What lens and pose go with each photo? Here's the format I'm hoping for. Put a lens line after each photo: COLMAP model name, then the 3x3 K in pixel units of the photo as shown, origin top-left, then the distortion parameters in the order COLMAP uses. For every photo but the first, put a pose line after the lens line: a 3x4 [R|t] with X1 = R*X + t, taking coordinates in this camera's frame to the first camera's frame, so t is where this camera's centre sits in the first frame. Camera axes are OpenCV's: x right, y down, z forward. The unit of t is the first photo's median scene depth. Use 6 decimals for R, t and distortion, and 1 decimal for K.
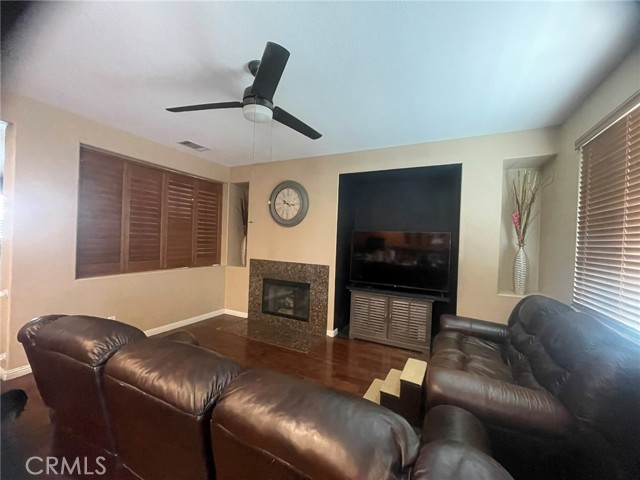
lens RADIAL K [[257.0, 0, 320.0], [0, 257.0, 238.7], [0, 0, 1]] dist [0.000152, -0.000258]
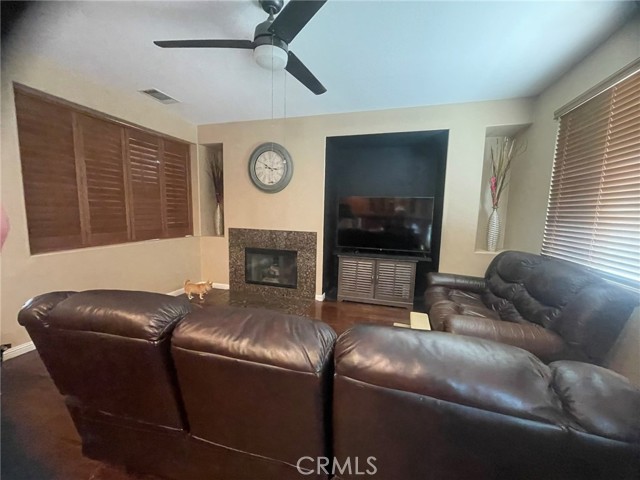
lens RADIAL K [[257.0, 0, 320.8], [0, 257.0, 238.0], [0, 0, 1]] dist [0.000152, -0.000258]
pose [[0.984553, -0.032607, 0.172025, -0.119455], [0.013035, 0.993430, 0.113695, 0.014263], [-0.174602, -0.109697, 0.978510, 0.020036]]
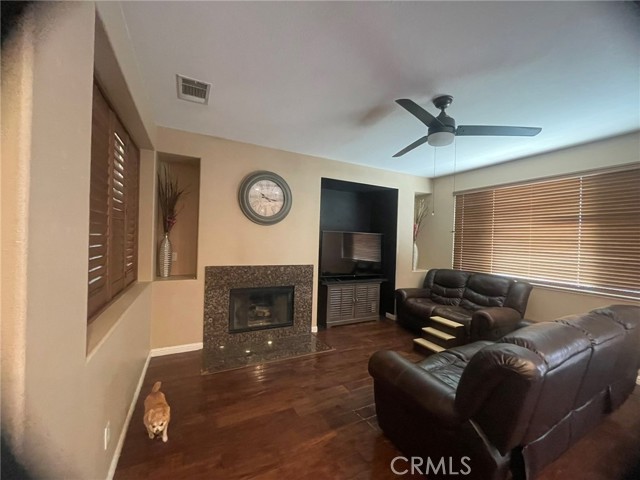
lens RADIAL K [[257.0, 0, 321.6], [0, 257.0, 239.0], [0, 0, 1]] dist [0.000152, -0.000258]
pose [[0.596387, -0.015332, 0.802551, -0.759189], [-0.012088, 0.999533, 0.028078, -0.027250], [-0.802606, -0.026447, 0.595923, 0.357684]]
